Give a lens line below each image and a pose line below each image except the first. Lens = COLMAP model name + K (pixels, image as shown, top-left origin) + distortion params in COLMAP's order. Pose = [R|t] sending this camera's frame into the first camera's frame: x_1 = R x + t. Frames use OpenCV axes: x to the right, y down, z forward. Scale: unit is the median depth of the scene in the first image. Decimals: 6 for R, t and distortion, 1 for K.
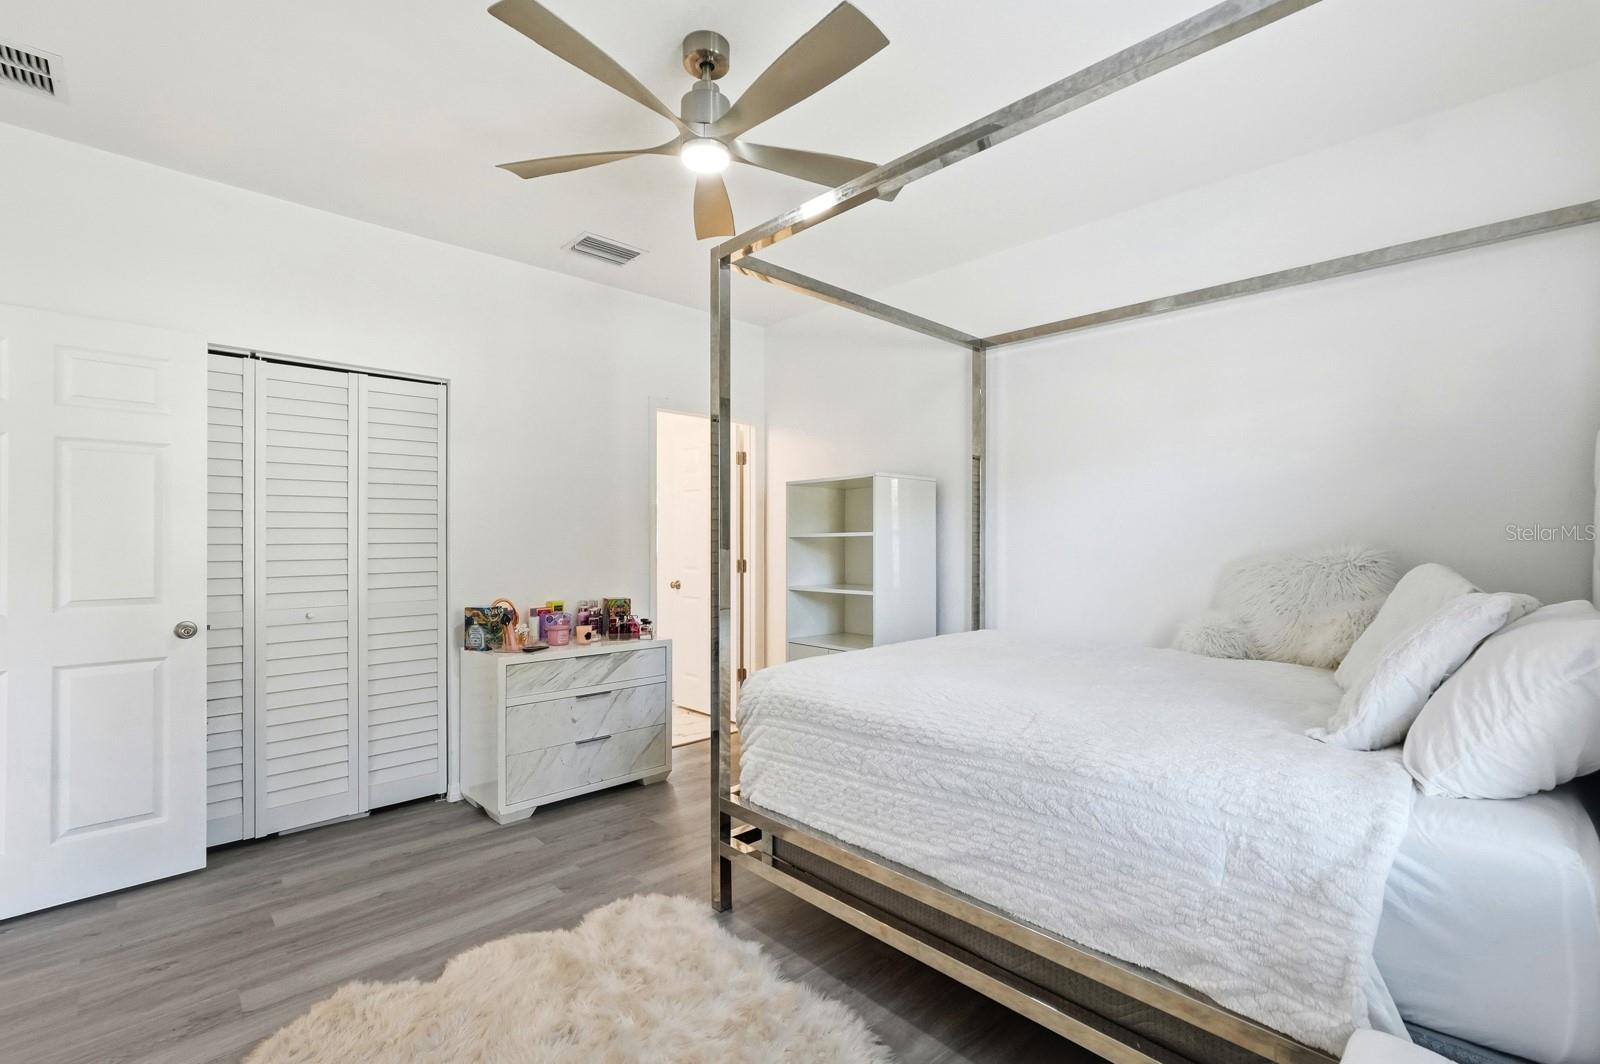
lens RADIAL K [[724.4, 0, 800.8], [0, 724.4, 535.9], [0, 0, 1]] dist [0.001743, 0.001086]
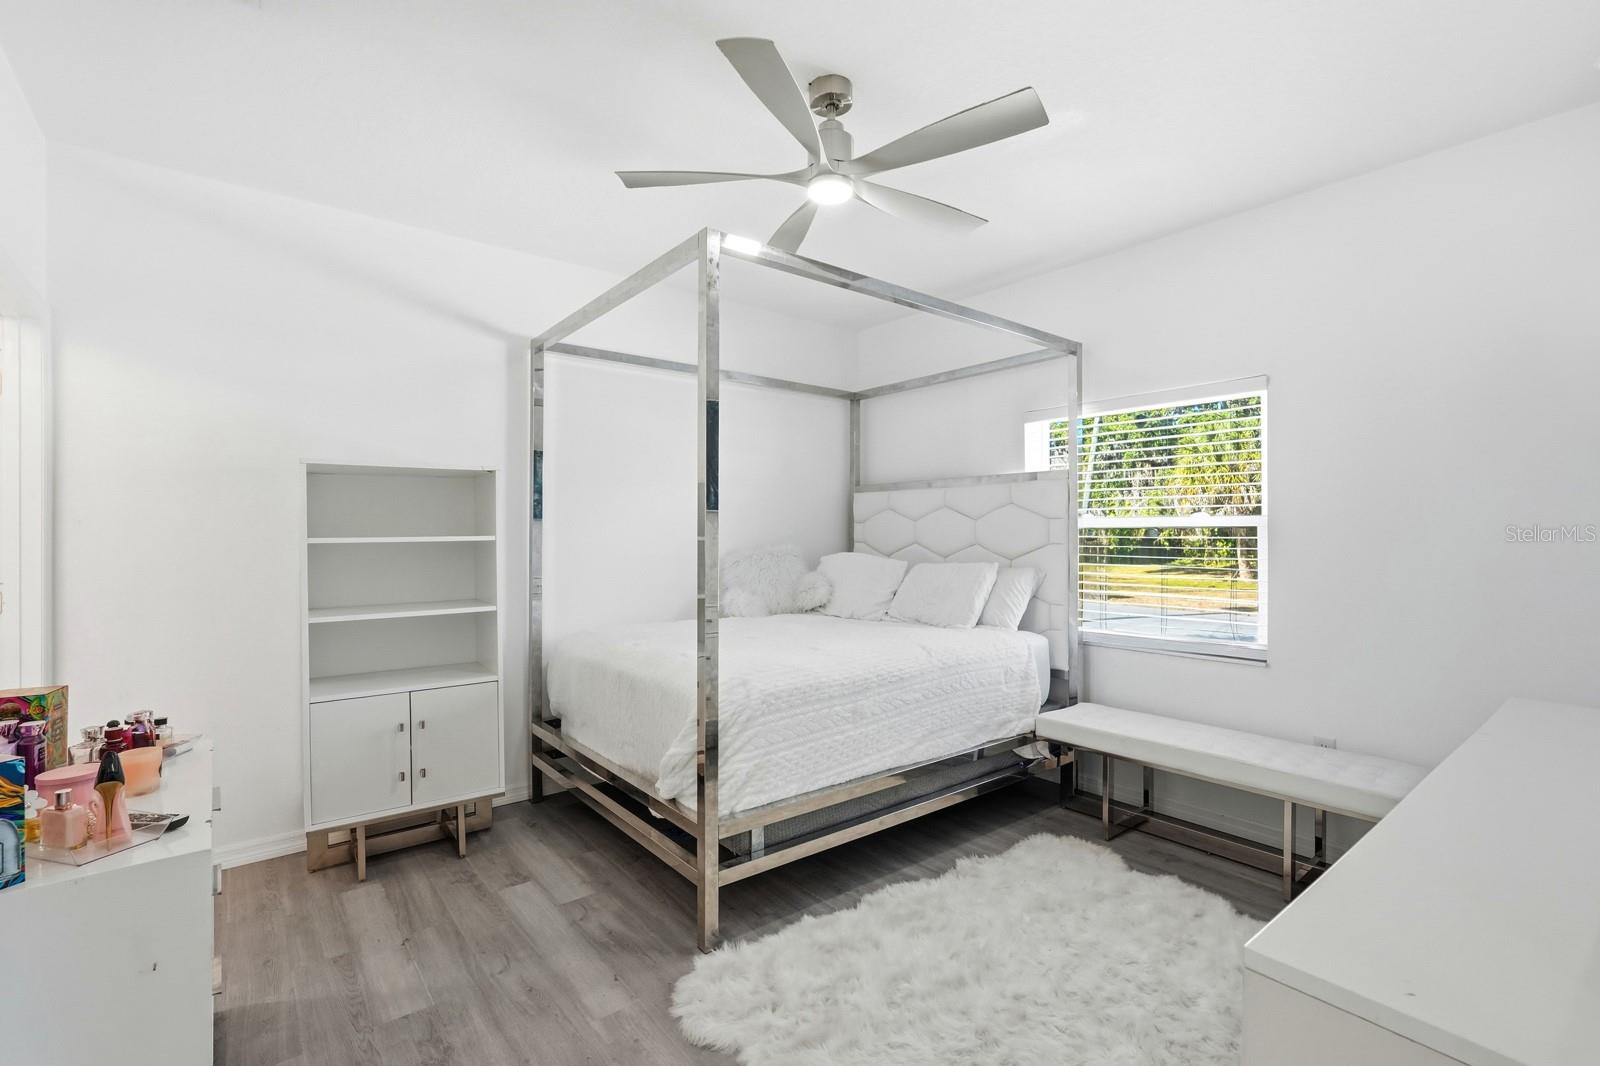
lens RADIAL K [[724.4, 0, 801.7], [0, 724.4, 536.1], [0, 0, 1]] dist [0.001743, 0.001086]
pose [[0.081986, 0.001419, 0.996632, -1.262116], [-0.003695, 0.999993, -0.001120, -0.010154], [-0.996627, -0.003591, 0.081991, 1.006593]]
